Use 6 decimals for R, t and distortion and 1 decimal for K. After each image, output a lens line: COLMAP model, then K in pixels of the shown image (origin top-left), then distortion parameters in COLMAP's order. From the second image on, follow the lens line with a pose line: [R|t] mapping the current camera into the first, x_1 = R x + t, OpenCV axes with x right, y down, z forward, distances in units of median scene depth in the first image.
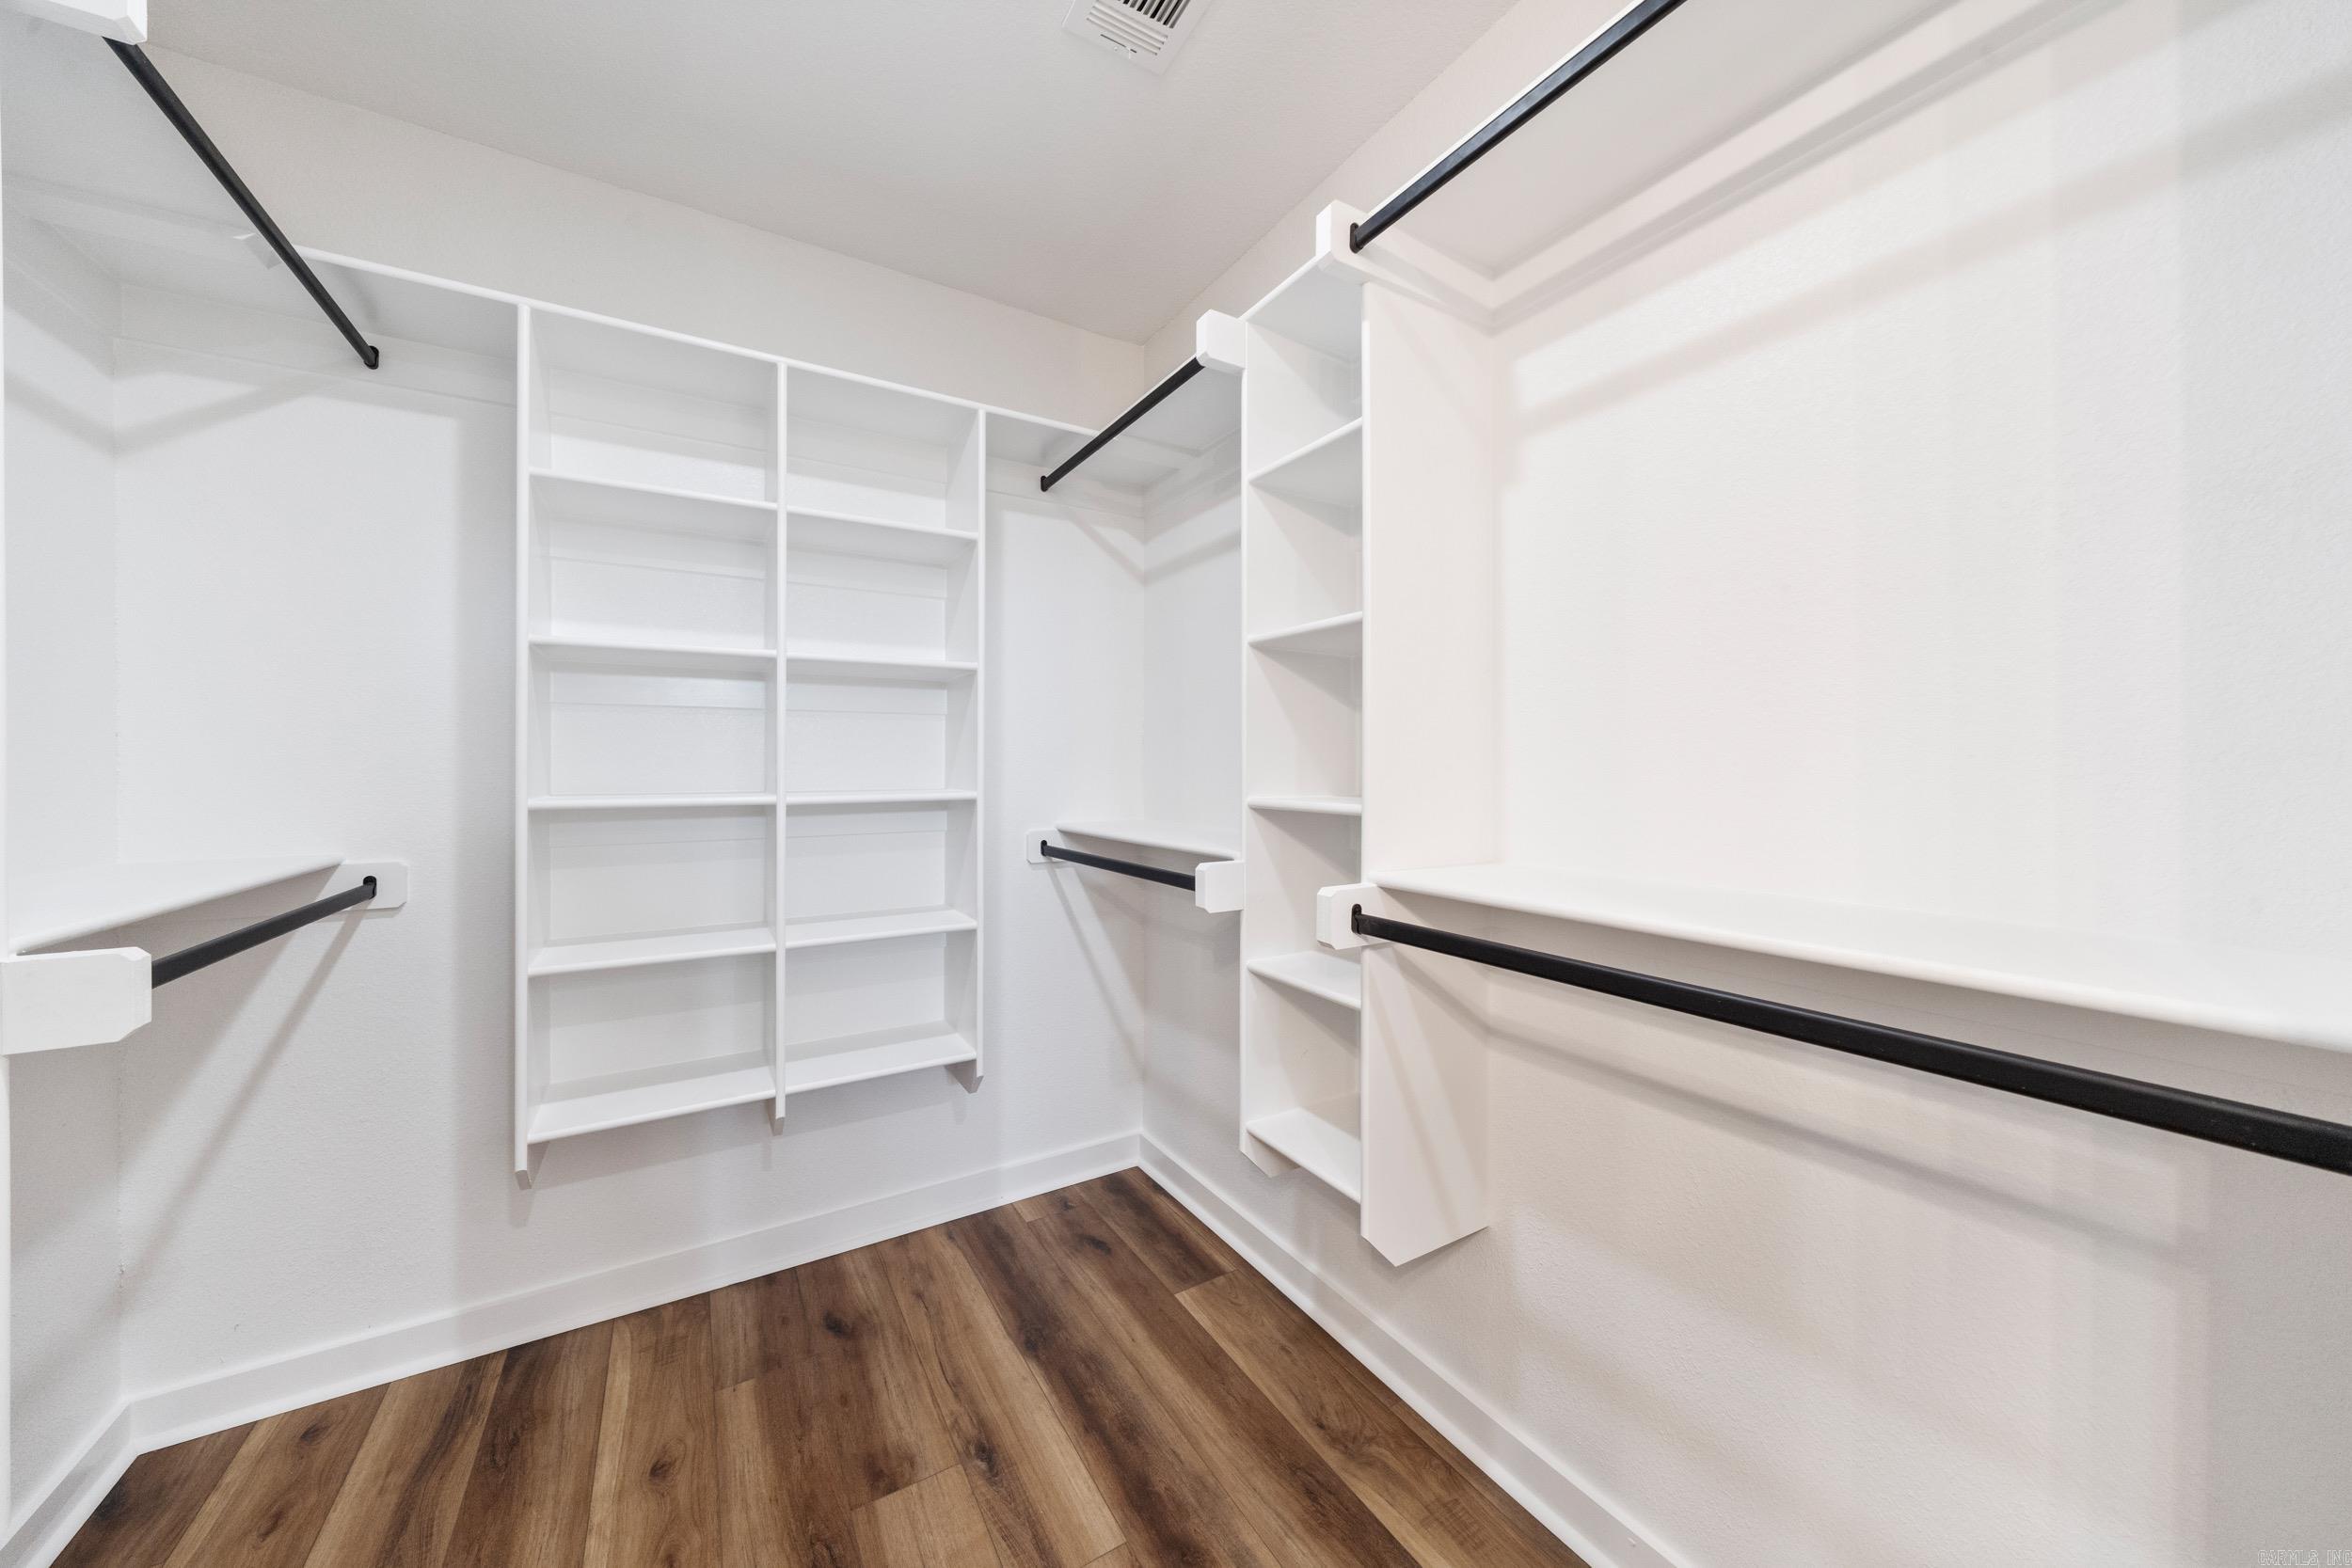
lens RADIAL K [[810.6, 0, 1179.7], [0, 810.6, 763.1], [0, 0, 1]] dist [-0.004129, -0.000150]
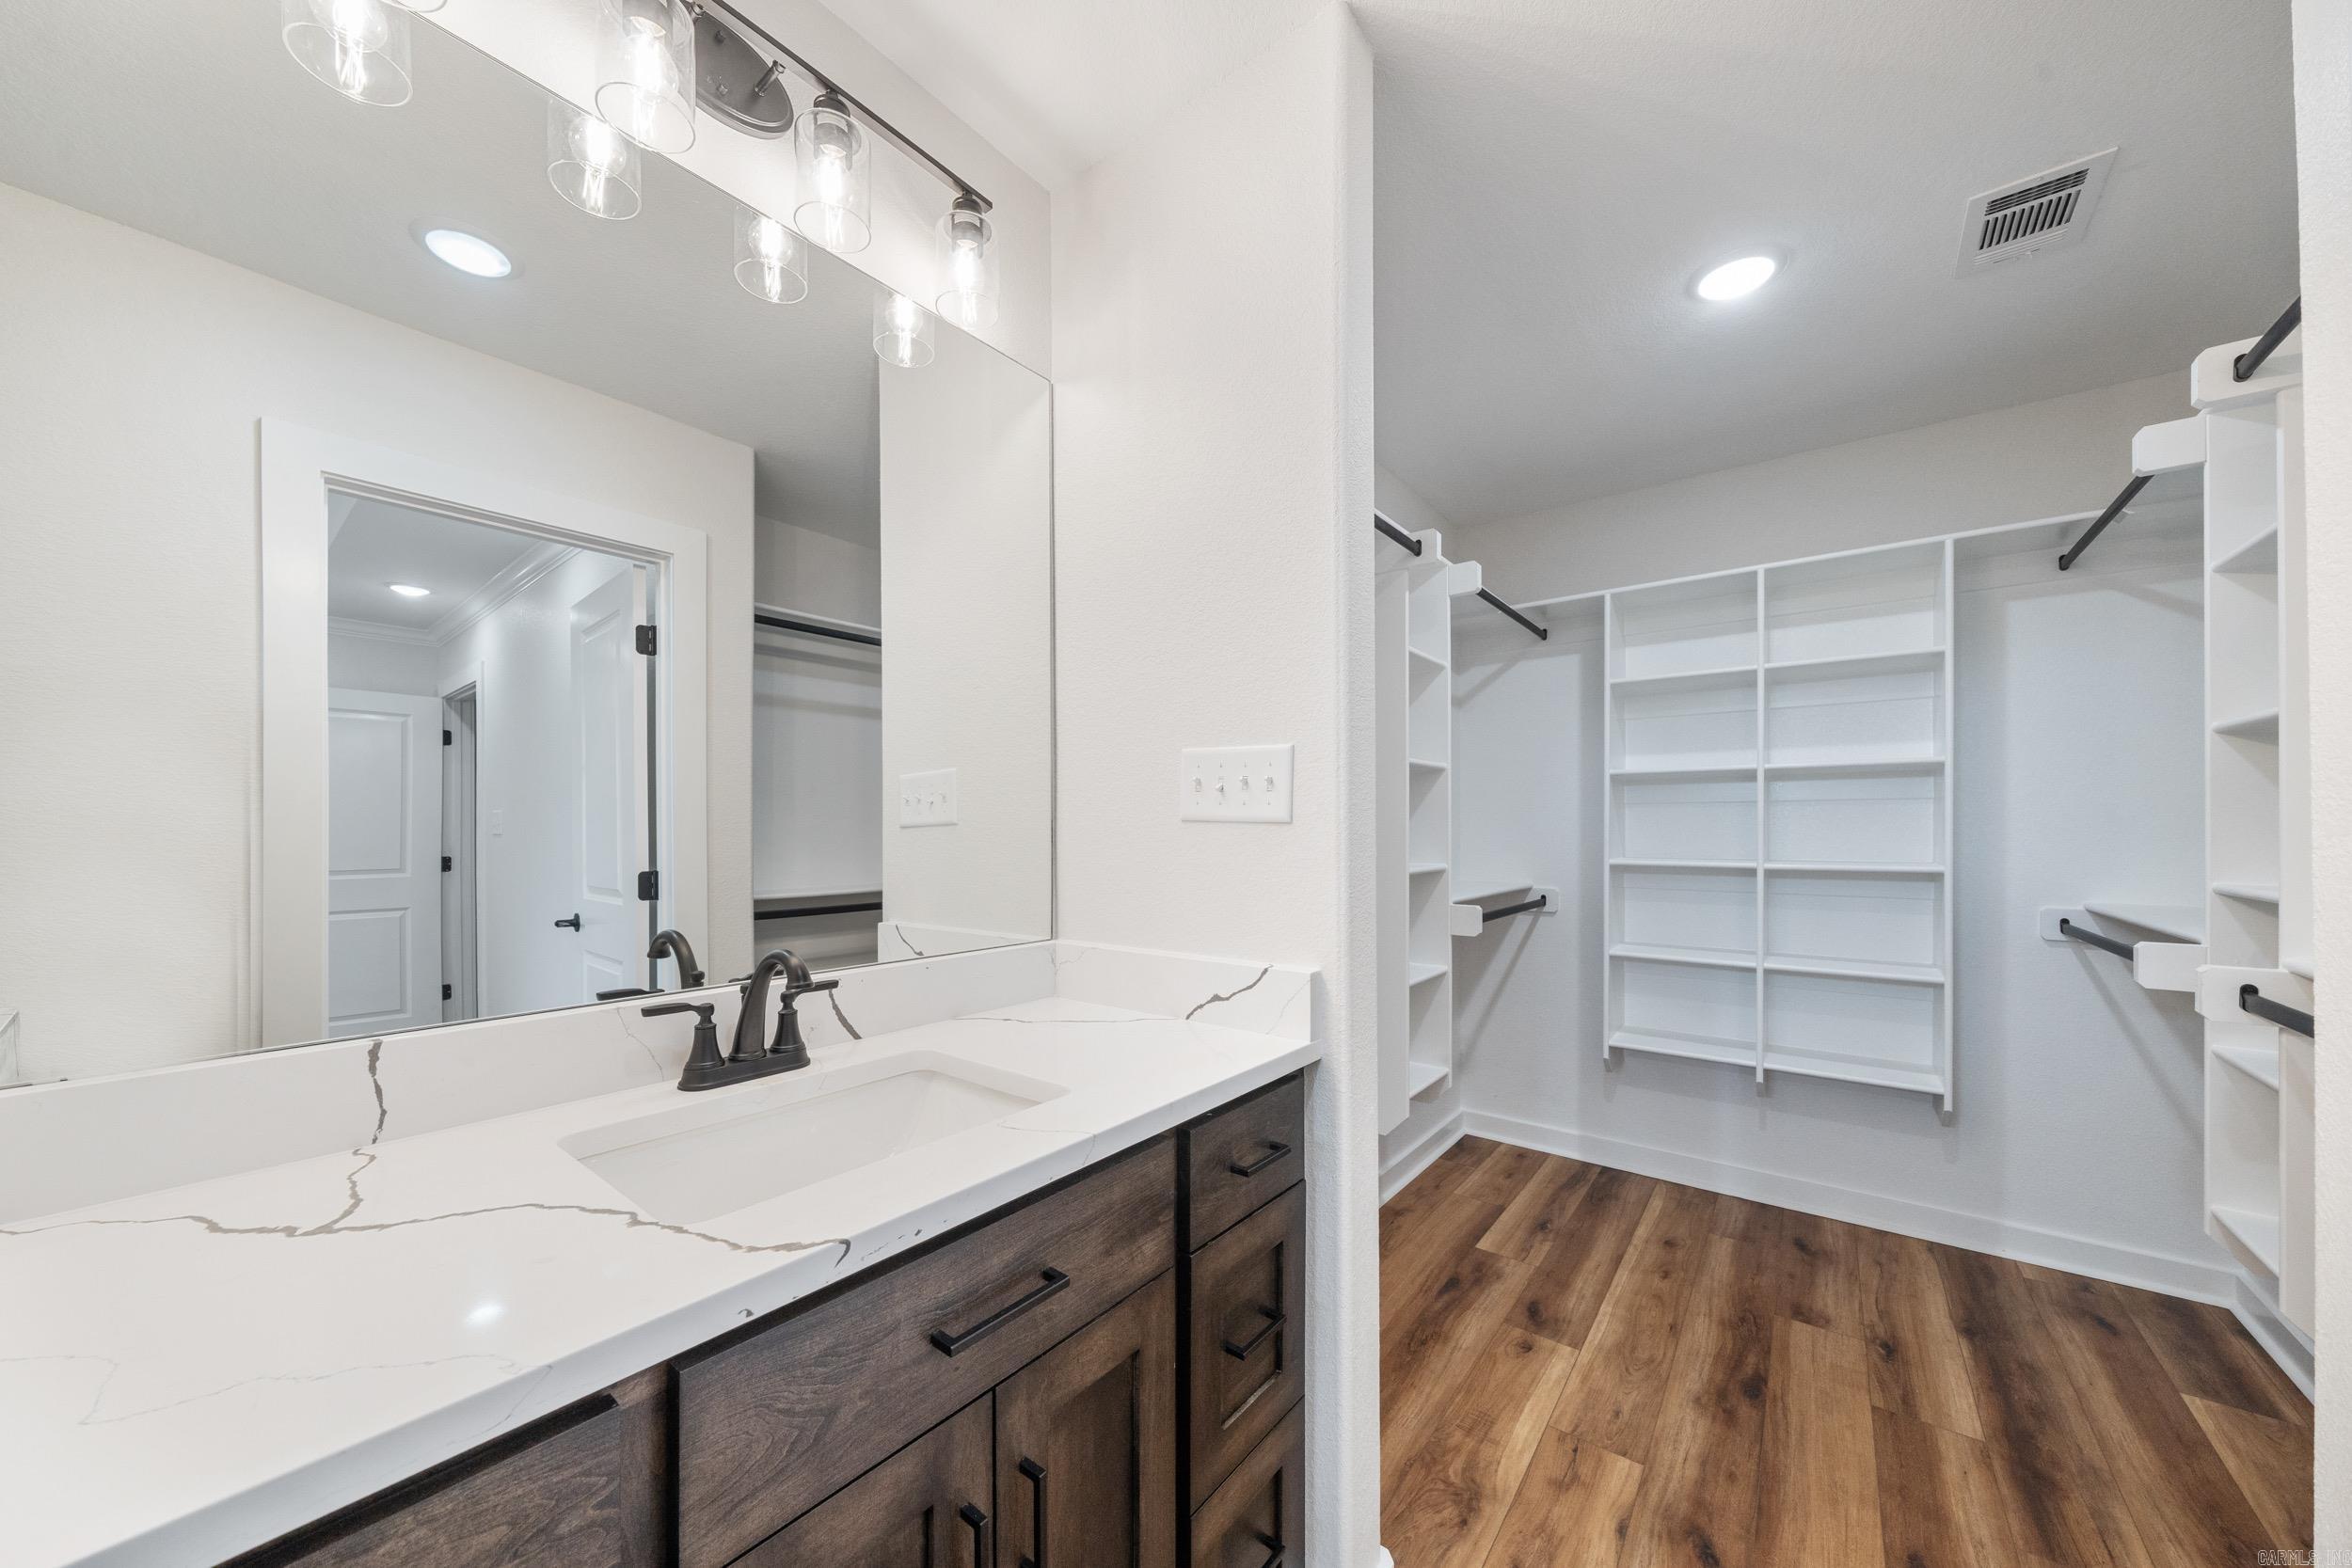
lens RADIAL K [[810.6, 0, 1185.5], [0, 810.6, 833.4], [0, 0, 1]] dist [-0.004129, -0.000150]
pose [[0.356244, 0.005414, -0.934377, 0.550314], [0.002758, 0.999973, 0.006846, -0.028852], [0.934389, -0.005016, 0.356219, -0.538781]]
